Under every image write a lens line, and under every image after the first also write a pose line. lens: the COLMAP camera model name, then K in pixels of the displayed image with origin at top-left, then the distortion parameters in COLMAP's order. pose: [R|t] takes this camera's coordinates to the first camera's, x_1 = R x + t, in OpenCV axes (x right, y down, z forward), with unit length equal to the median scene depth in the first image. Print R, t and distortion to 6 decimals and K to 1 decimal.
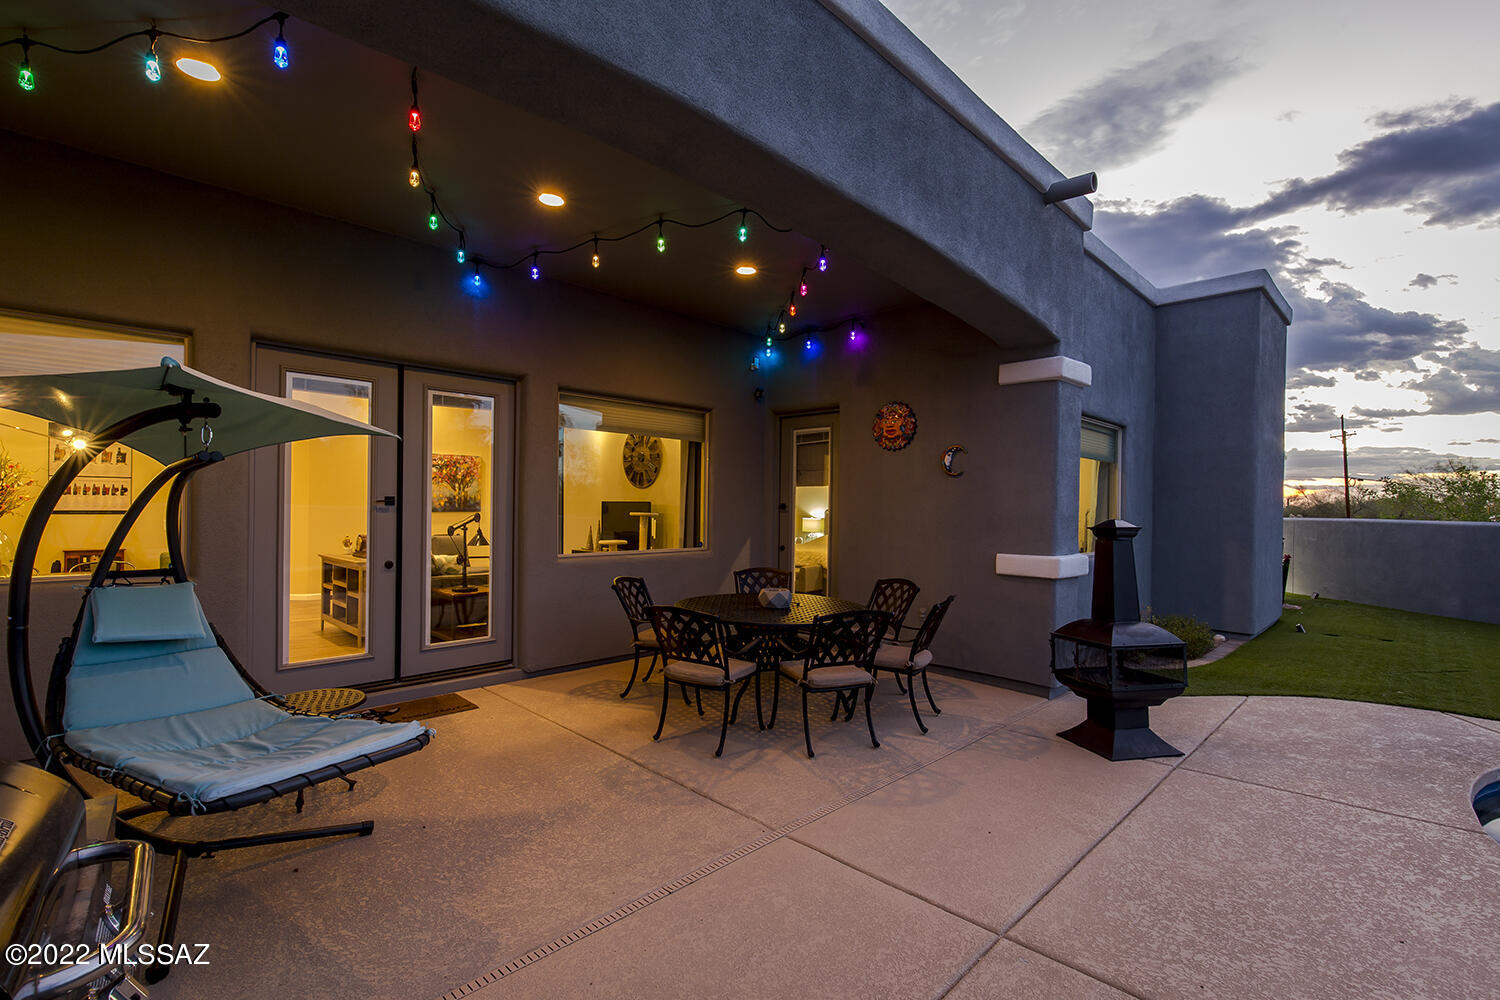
lens RADIAL K [[683.3, 0, 752.9], [0, 683.3, 503.9], [0, 0, 1]] dist [0.019805, -0.000028]
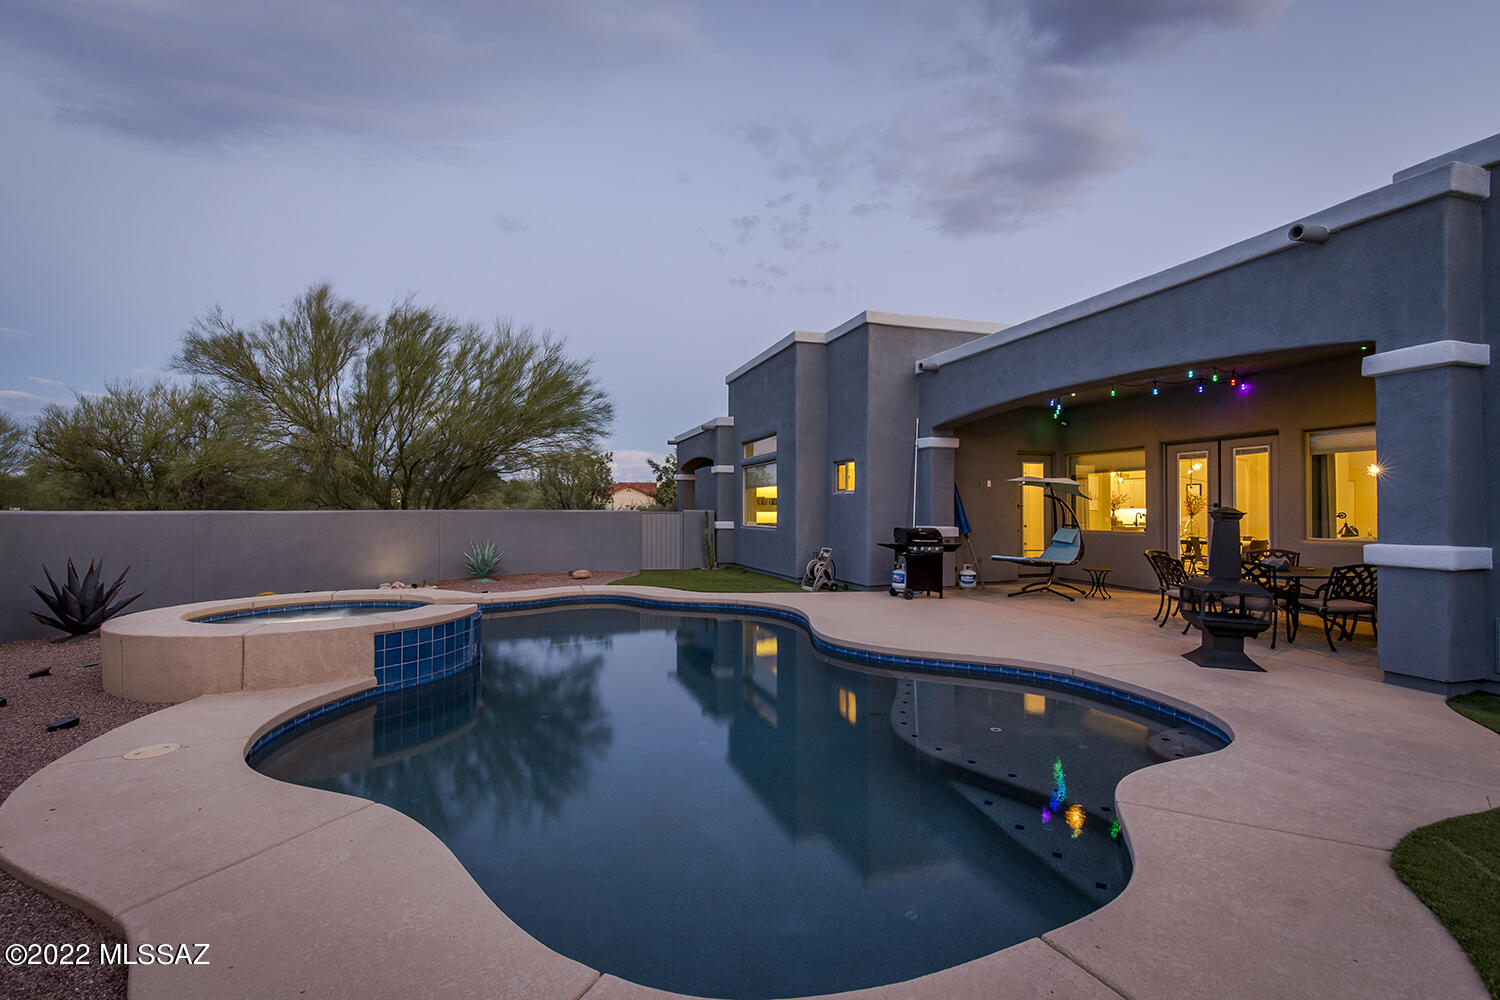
lens RADIAL K [[683.3, 0, 746.9], [0, 683.3, 502.6], [0, 0, 1]] dist [0.019805, -0.000028]
pose [[-0.459000, -0.025824, -0.888061, 1.806774], [-0.005113, 0.999638, -0.026426, 0.046036], [0.888422, -0.007589, -0.458965, 0.621801]]
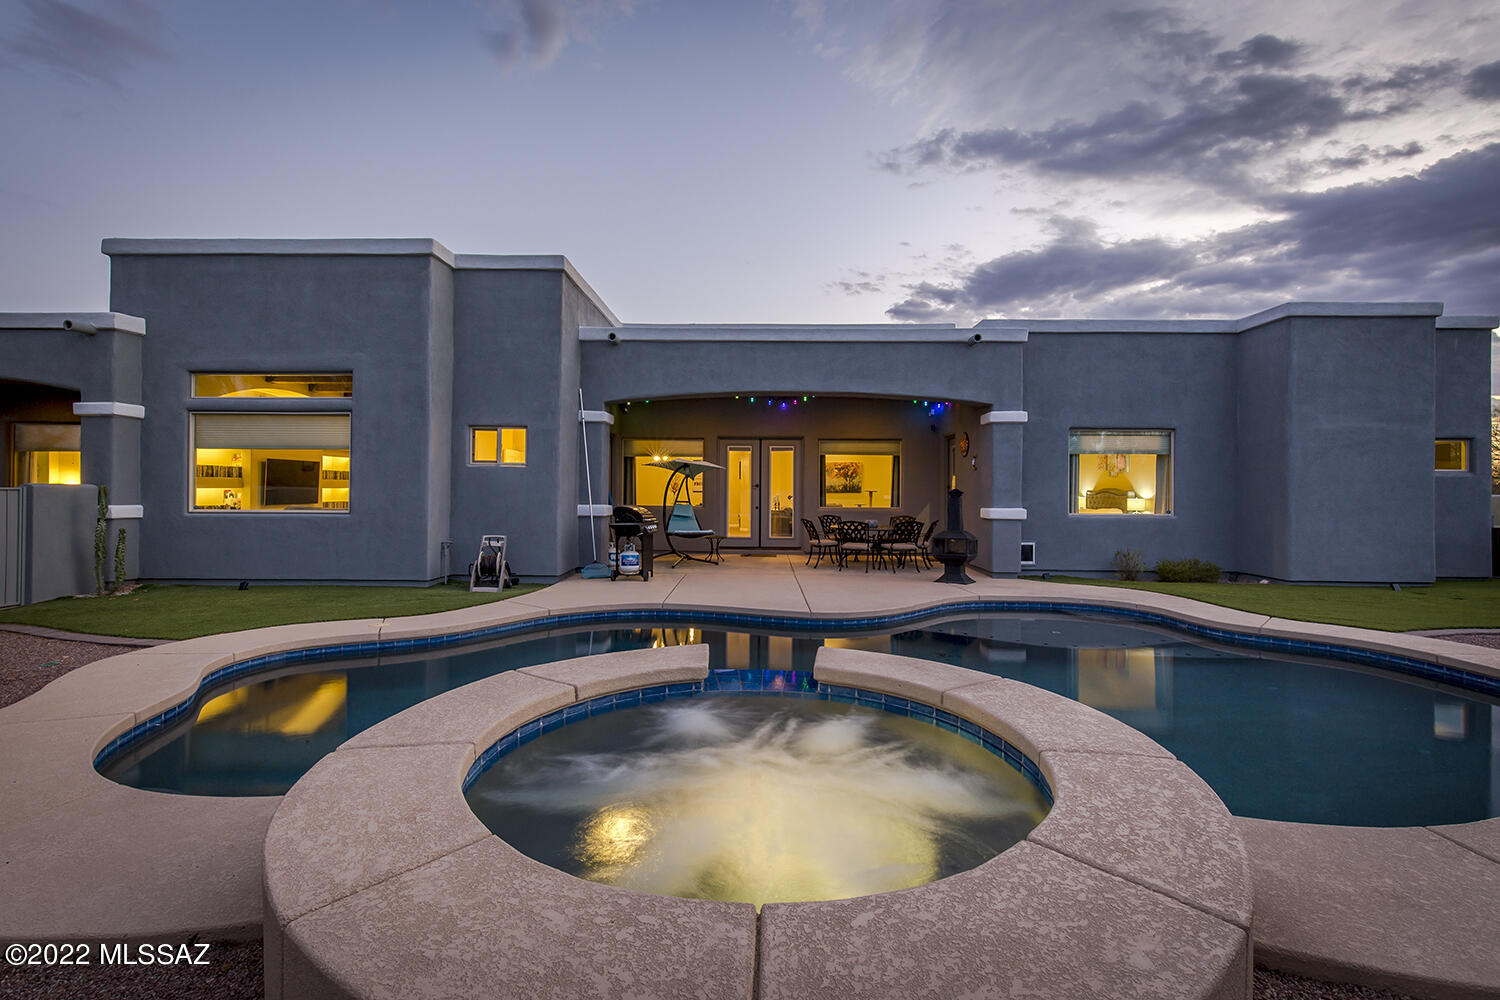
lens RADIAL K [[683.3, 0, 742.4], [0, 683.3, 494.9], [0, 0, 1]] dist [0.019805, -0.000028]
pose [[0.682422, -0.003245, -0.730951, 1.418293], [0.004927, 0.999988, 0.000161, 0.032002], [0.730942, -0.003711, 0.682430, -0.948149]]
